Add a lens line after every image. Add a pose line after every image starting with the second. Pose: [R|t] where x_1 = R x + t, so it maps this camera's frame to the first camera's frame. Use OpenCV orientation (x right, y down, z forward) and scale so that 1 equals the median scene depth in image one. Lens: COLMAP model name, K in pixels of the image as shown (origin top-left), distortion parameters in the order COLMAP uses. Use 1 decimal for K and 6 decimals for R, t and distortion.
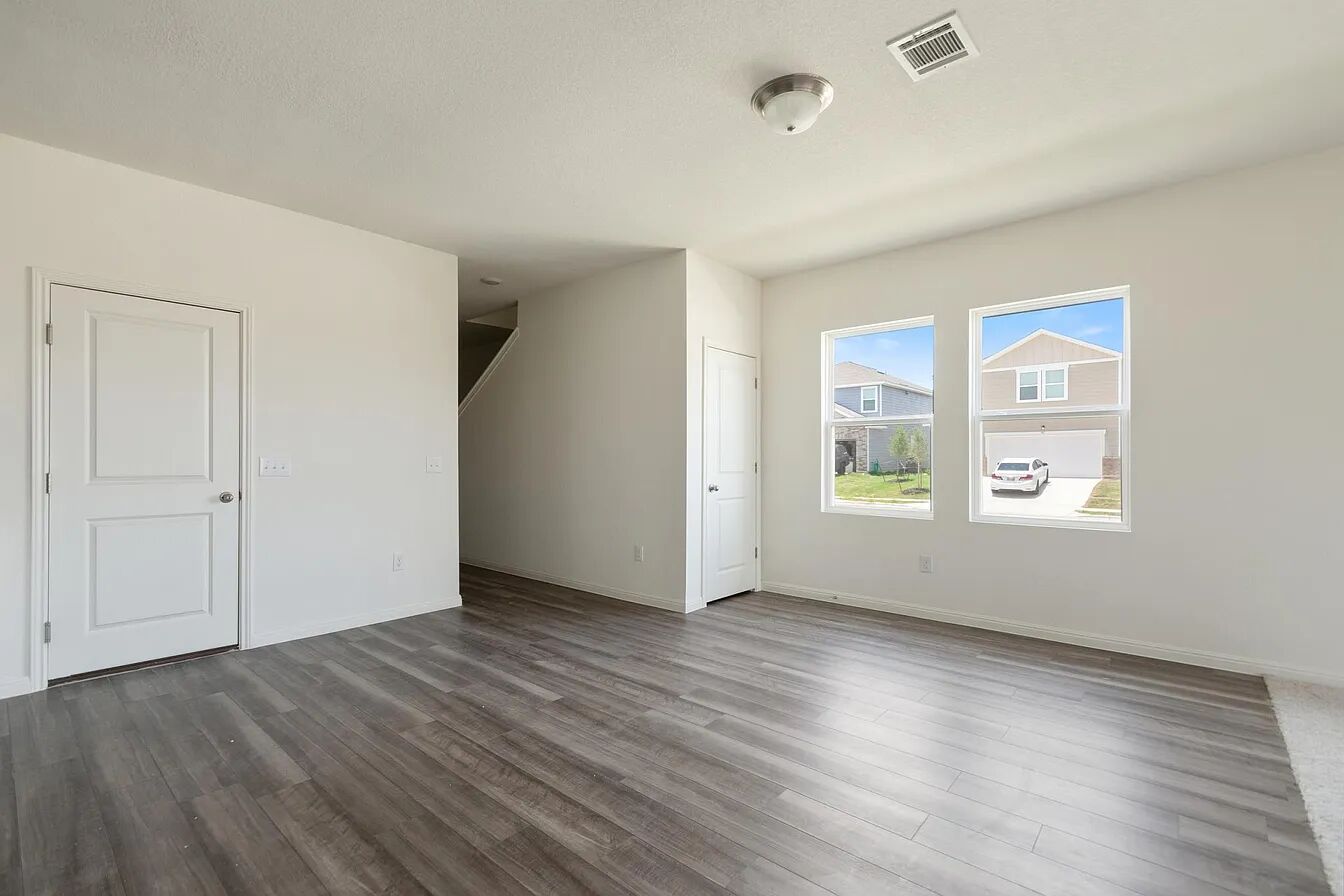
lens RADIAL K [[588.4, 0, 657.0], [0, 588.4, 460.4], [0, 0, 1]] dist [-0.000402, 0.000262]
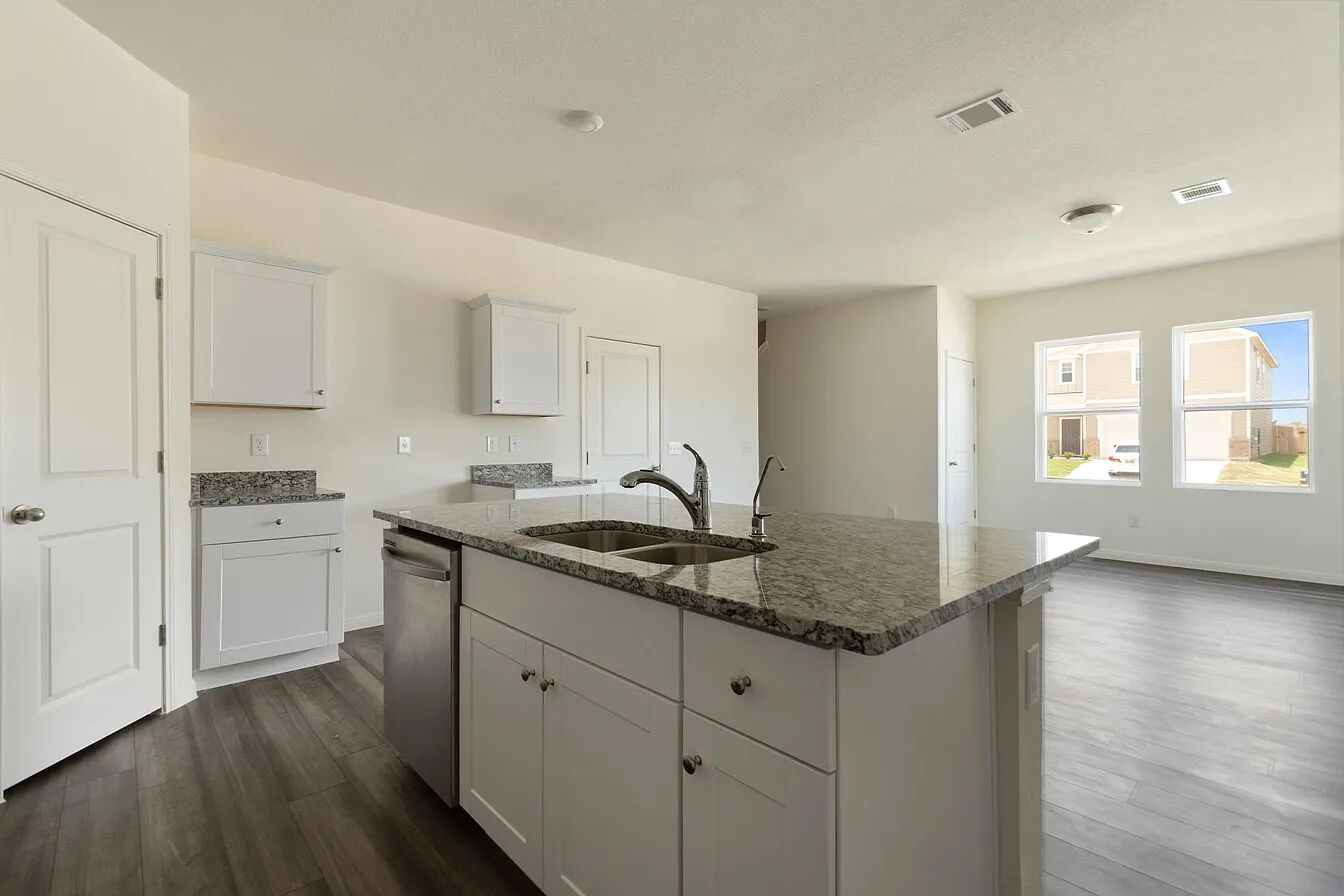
lens RADIAL K [[593.5, 0, 656.7], [0, 593.5, 450.9], [0, 0, 1]] dist [-0.000393, -0.000954]
pose [[0.994316, -0.005036, -0.106353, -0.556657], [0.005971, 0.999946, 0.008471, 0.003619], [0.106304, -0.009058, 0.994292, -0.520471]]
